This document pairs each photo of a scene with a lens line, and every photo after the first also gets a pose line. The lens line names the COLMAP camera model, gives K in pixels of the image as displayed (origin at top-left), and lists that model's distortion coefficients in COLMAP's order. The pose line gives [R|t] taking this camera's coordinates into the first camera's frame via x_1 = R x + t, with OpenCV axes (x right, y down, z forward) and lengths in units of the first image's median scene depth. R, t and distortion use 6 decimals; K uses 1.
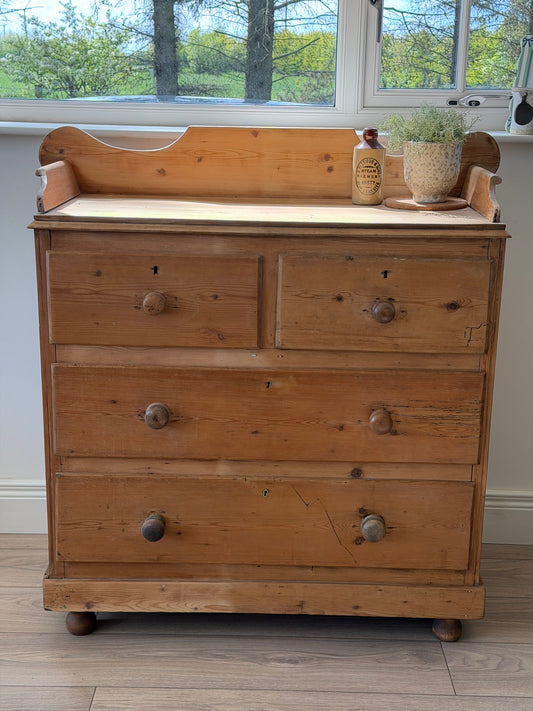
lens RADIAL K [[986.0, 0, 266.5], [0, 986.0, 355.5], [0, 0, 1]] dist [0.240974, -0.564945]
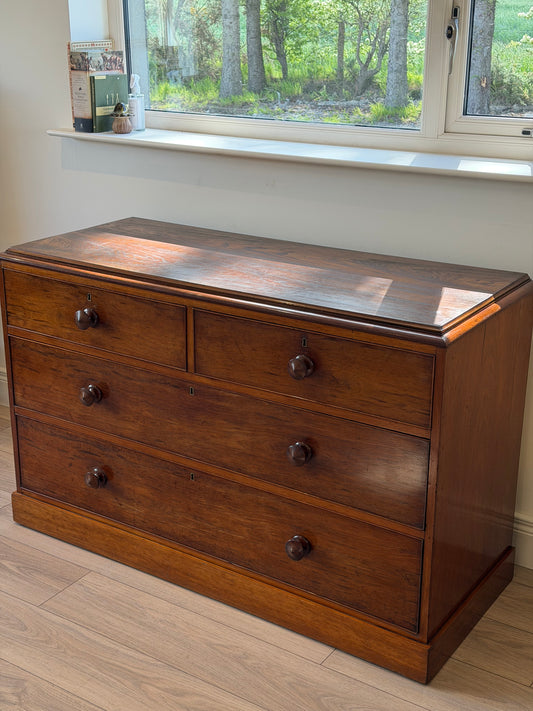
lens RADIAL K [[986.0, 0, 266.5], [0, 986.0, 355.5], [0, 0, 1]] dist [0.240974, -0.564945]
pose [[0.836185, 0.168097, -0.522052, 0.555881], [-0.133797, 0.985635, 0.103061, -0.103013], [0.531877, -0.016329, 0.846664, -0.006805]]
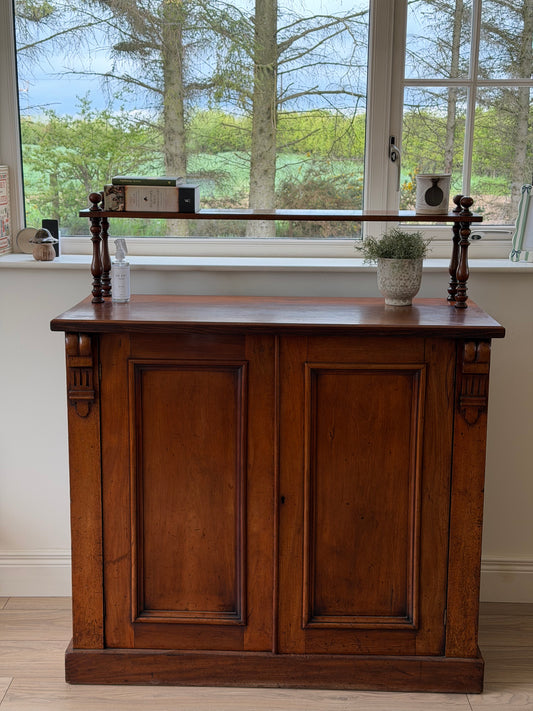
lens RADIAL K [[986.0, 0, 266.5], [0, 986.0, 355.5], [0, 0, 1]] dist [0.240974, -0.564945]
pose [[0.999958, -0.008168, 0.004085, -0.058368], [0.008429, 0.997621, -0.068417, -0.025434], [-0.003517, 0.068449, 0.997648, -0.217284]]
